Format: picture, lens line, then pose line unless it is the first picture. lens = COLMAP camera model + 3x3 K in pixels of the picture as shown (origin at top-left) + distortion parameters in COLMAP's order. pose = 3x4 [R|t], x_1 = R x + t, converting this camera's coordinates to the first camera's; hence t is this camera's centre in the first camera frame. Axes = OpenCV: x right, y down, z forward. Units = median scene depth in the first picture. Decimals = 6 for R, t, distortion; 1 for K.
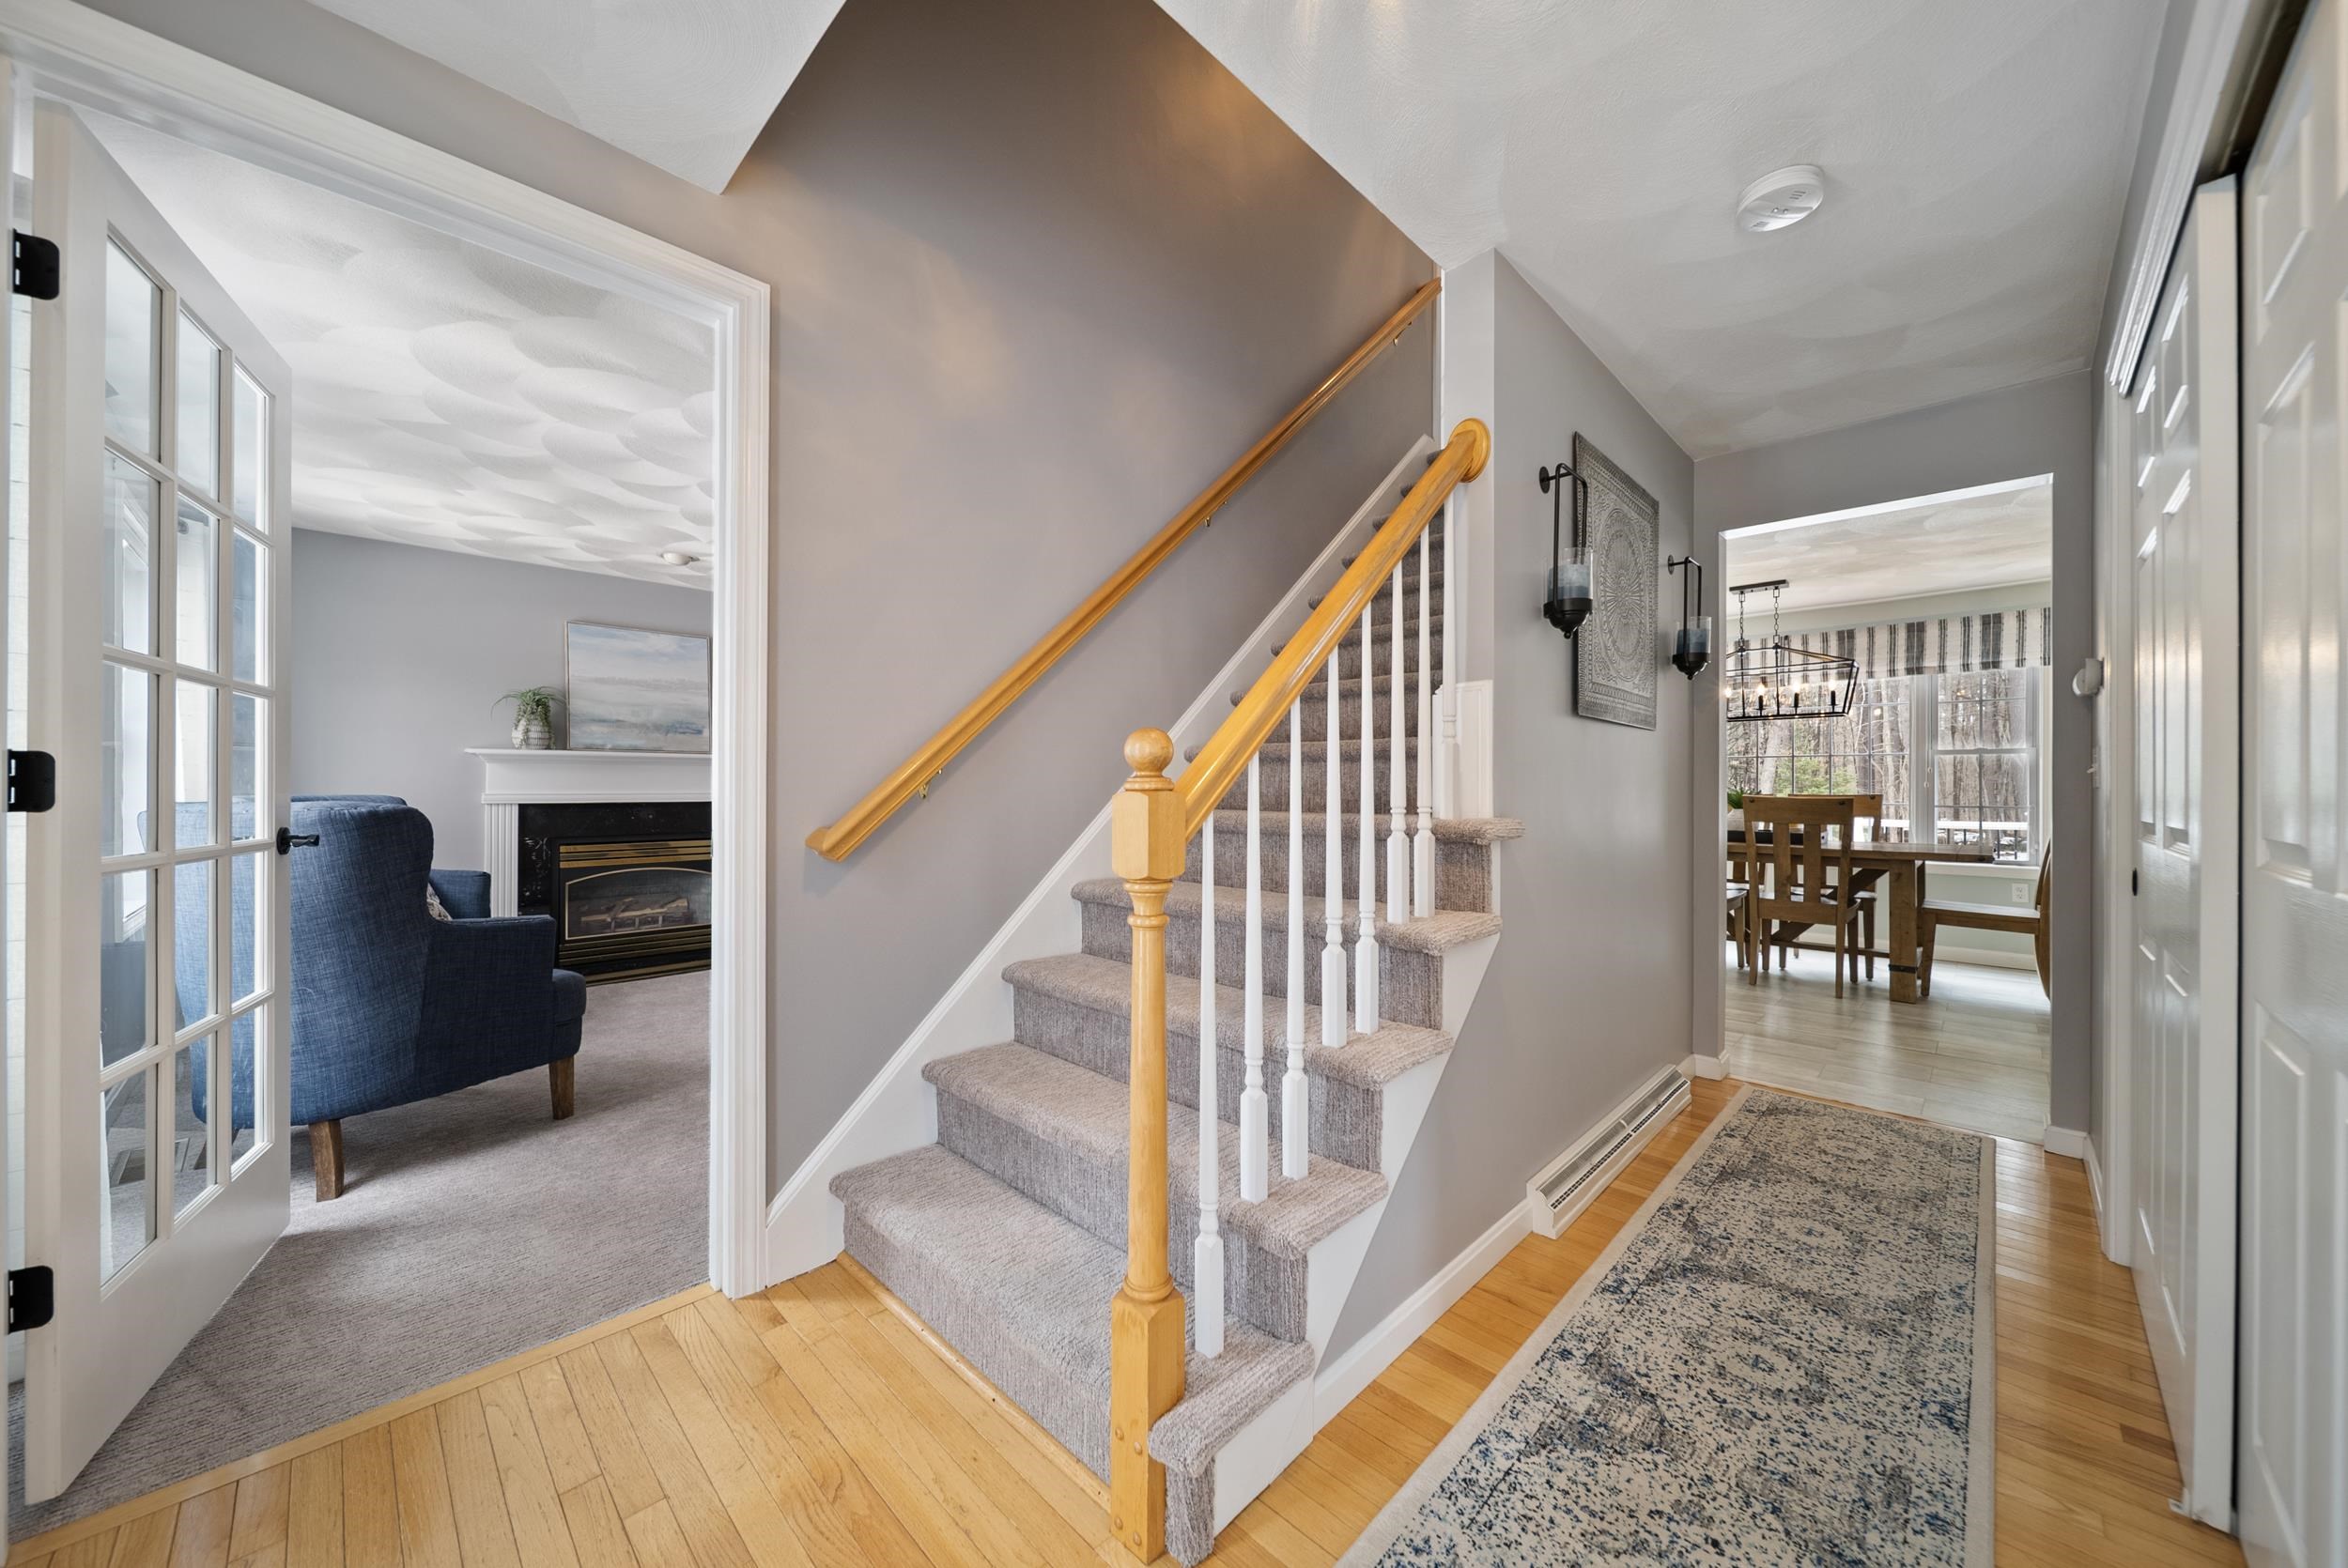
lens RADIAL K [[818.4, 0, 1179.6], [0, 818.4, 783.2], [0, 0, 1]] dist [0.000059, -0.002066]
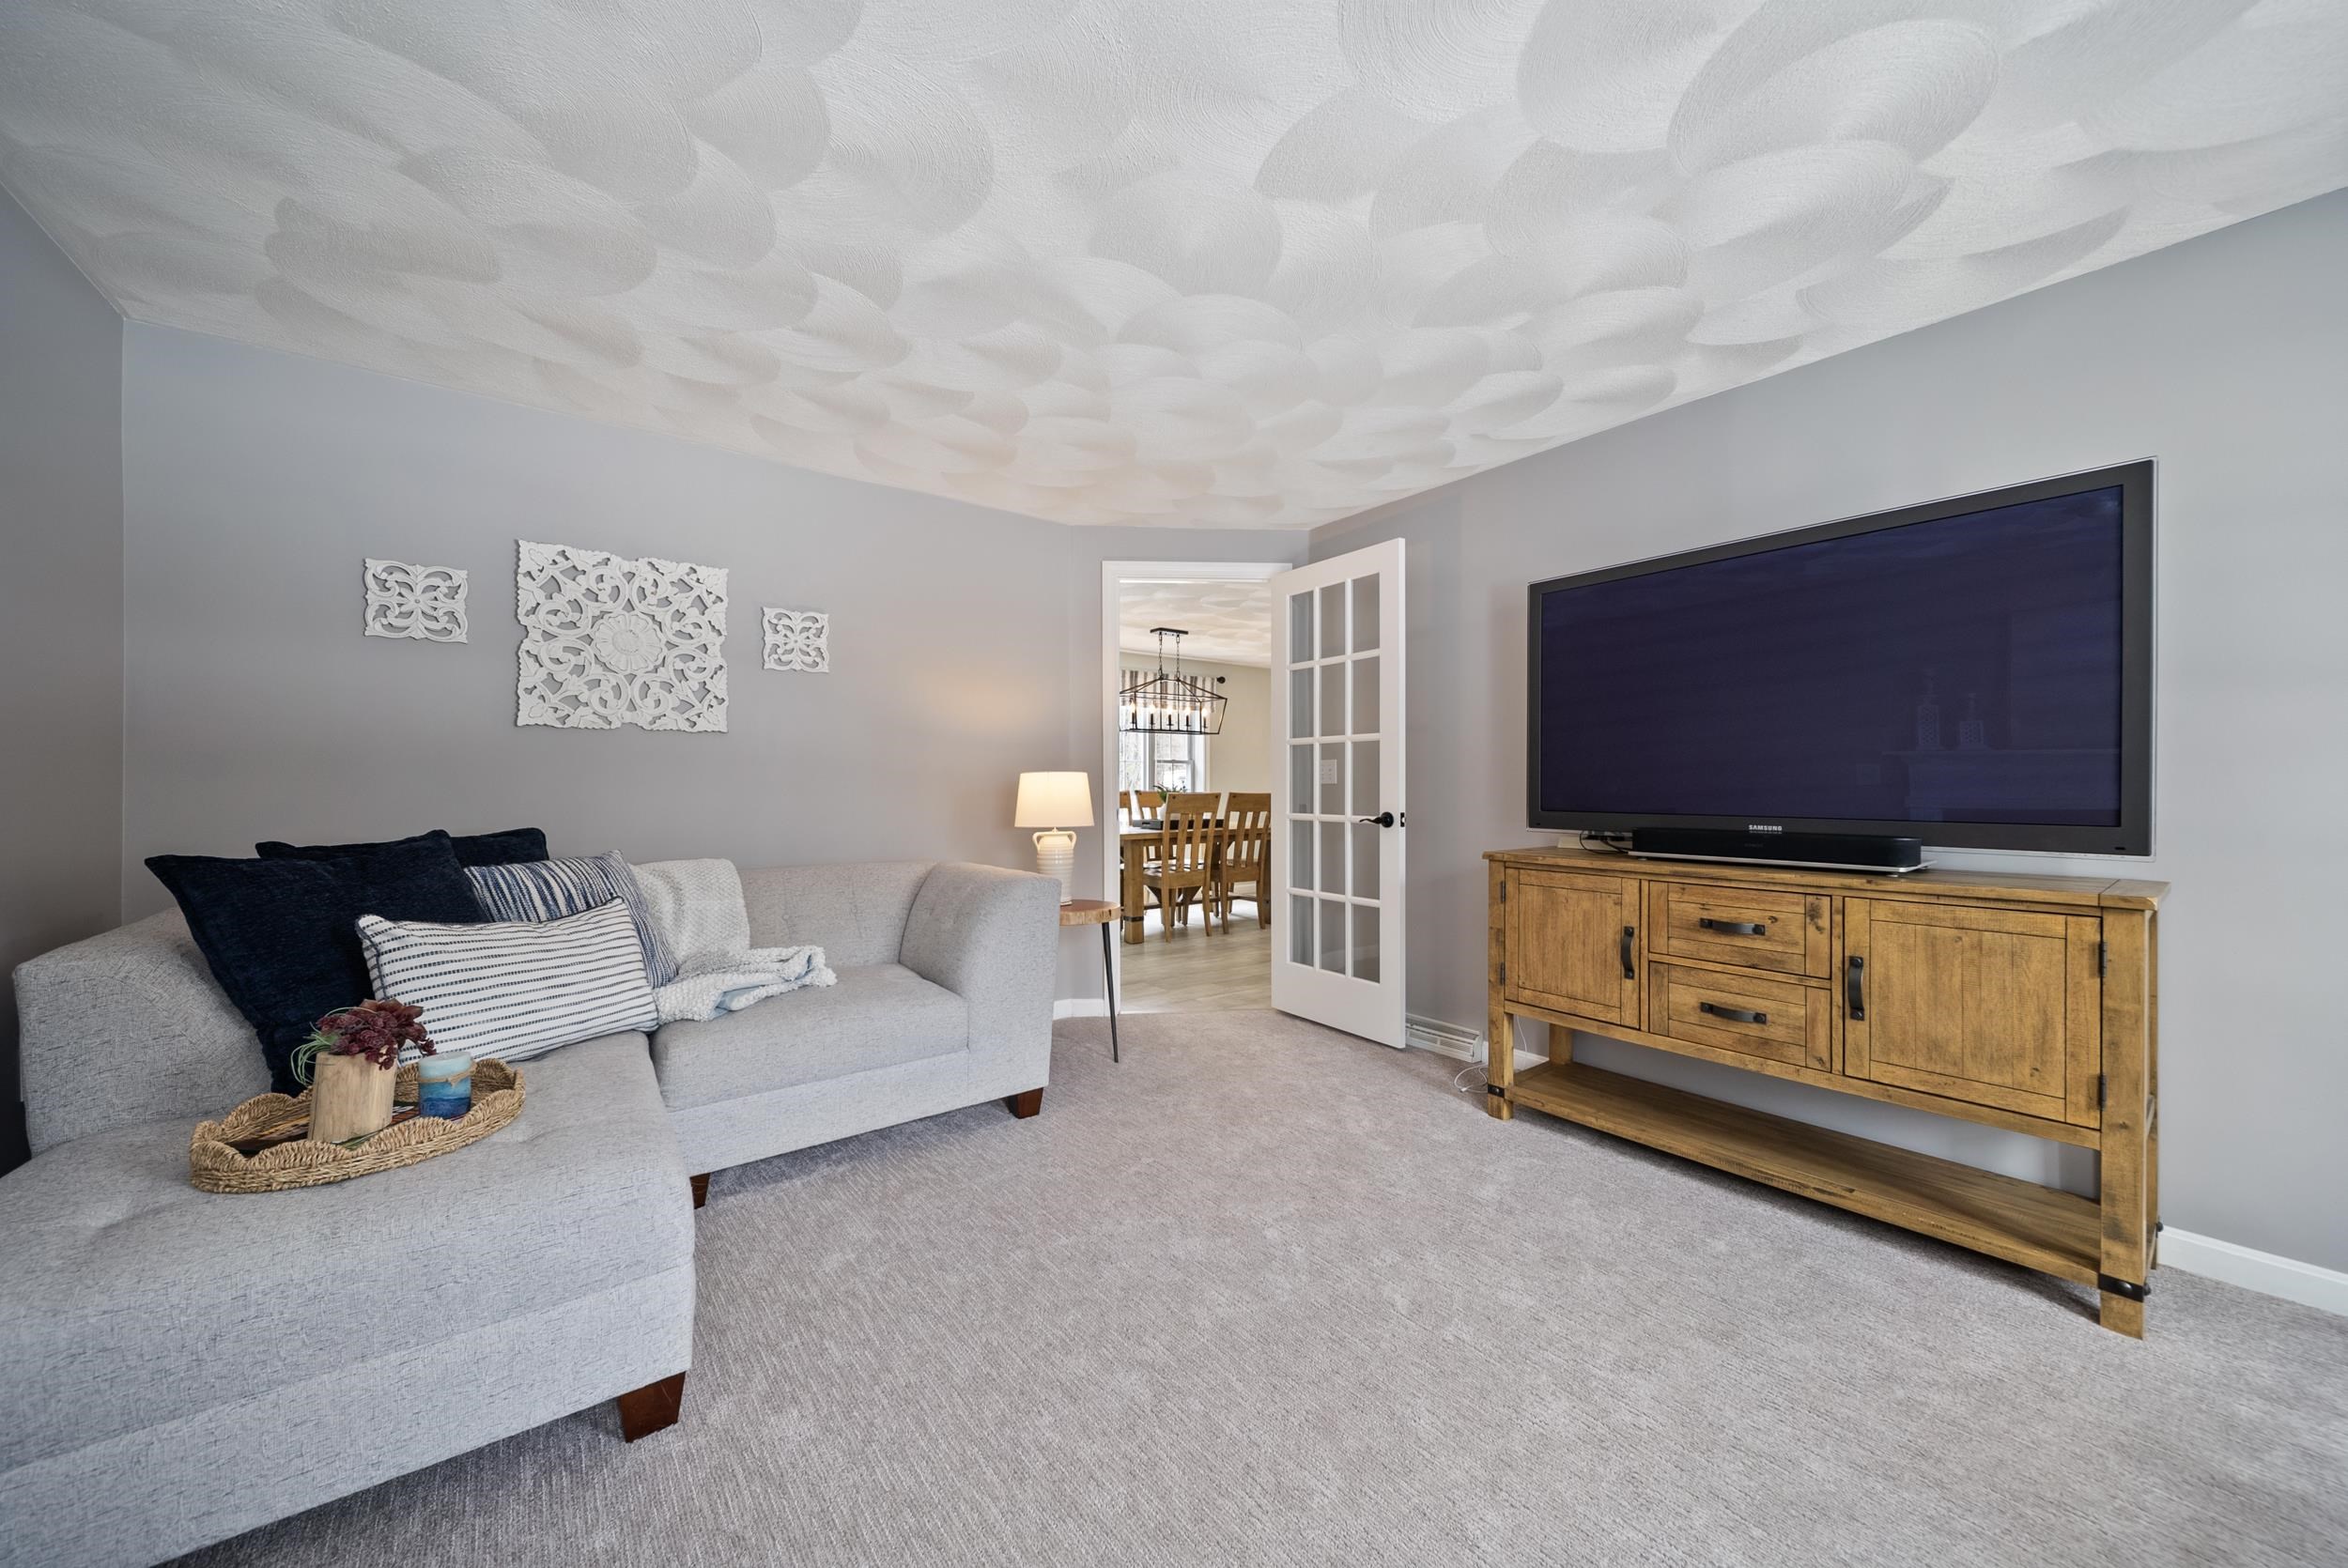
lens RADIAL K [[818.4, 0, 1179.6], [0, 818.4, 783.2], [0, 0, 1]] dist [0.000059, -0.002066]
pose [[0.152746, 0.003362, 0.988260, -0.575679], [-0.003757, 0.999989, -0.002821, 0.004138], [-0.988258, -0.003282, 0.152757, 0.794651]]
